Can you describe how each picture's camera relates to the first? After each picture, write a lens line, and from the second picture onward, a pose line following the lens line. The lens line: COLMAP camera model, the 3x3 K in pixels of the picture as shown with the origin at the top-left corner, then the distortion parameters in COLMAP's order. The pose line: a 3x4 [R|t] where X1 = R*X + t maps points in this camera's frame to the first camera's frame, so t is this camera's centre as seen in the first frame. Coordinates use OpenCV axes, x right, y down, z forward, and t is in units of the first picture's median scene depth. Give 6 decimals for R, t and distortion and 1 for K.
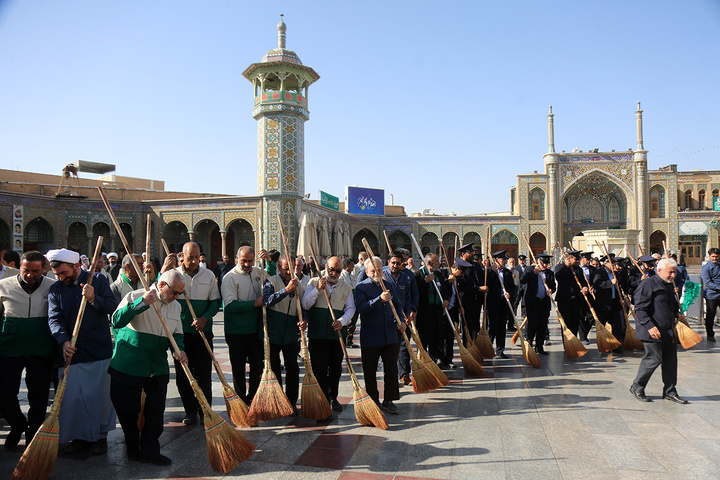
lens RADIAL K [[497.8, 0, 375.4], [0, 497.8, 250.9], [0, 0, 1]] dist [-0.107157, 0.056886]
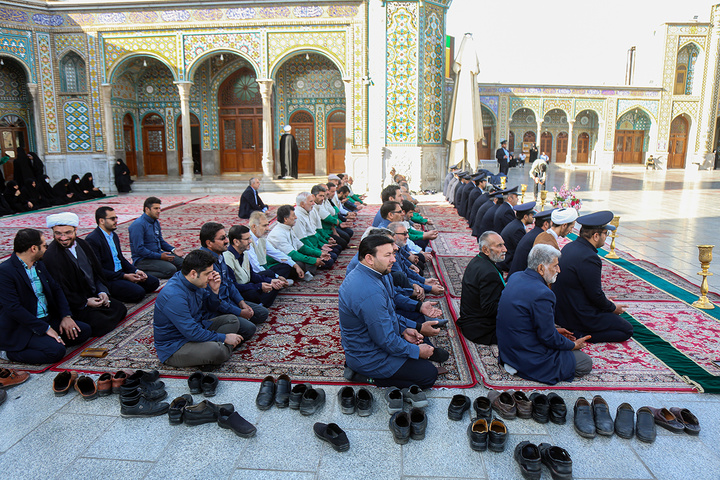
lens RADIAL K [[497.8, 0, 360.5], [0, 497.8, 258.9], [0, 0, 1]] dist [-0.107157, 0.056886]
pose [[0.987055, -0.028047, 0.157913, -0.223361], [-0.009717, 0.972325, 0.233431, 0.007948], [-0.160090, -0.231943, 0.959465, 0.409043]]
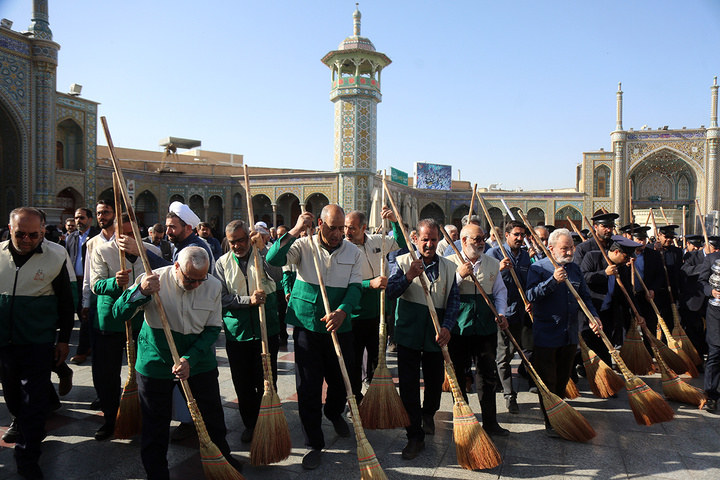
lens RADIAL K [[497.8, 0, 376.2], [0, 497.8, 250.8], [0, 0, 1]] dist [-0.107157, 0.056886]
pose [[0.990727, 0.024928, -0.133562, 0.004740], [-0.017557, 0.998272, 0.056084, -0.000122], [0.134729, -0.053219, 0.989452, -0.065213]]
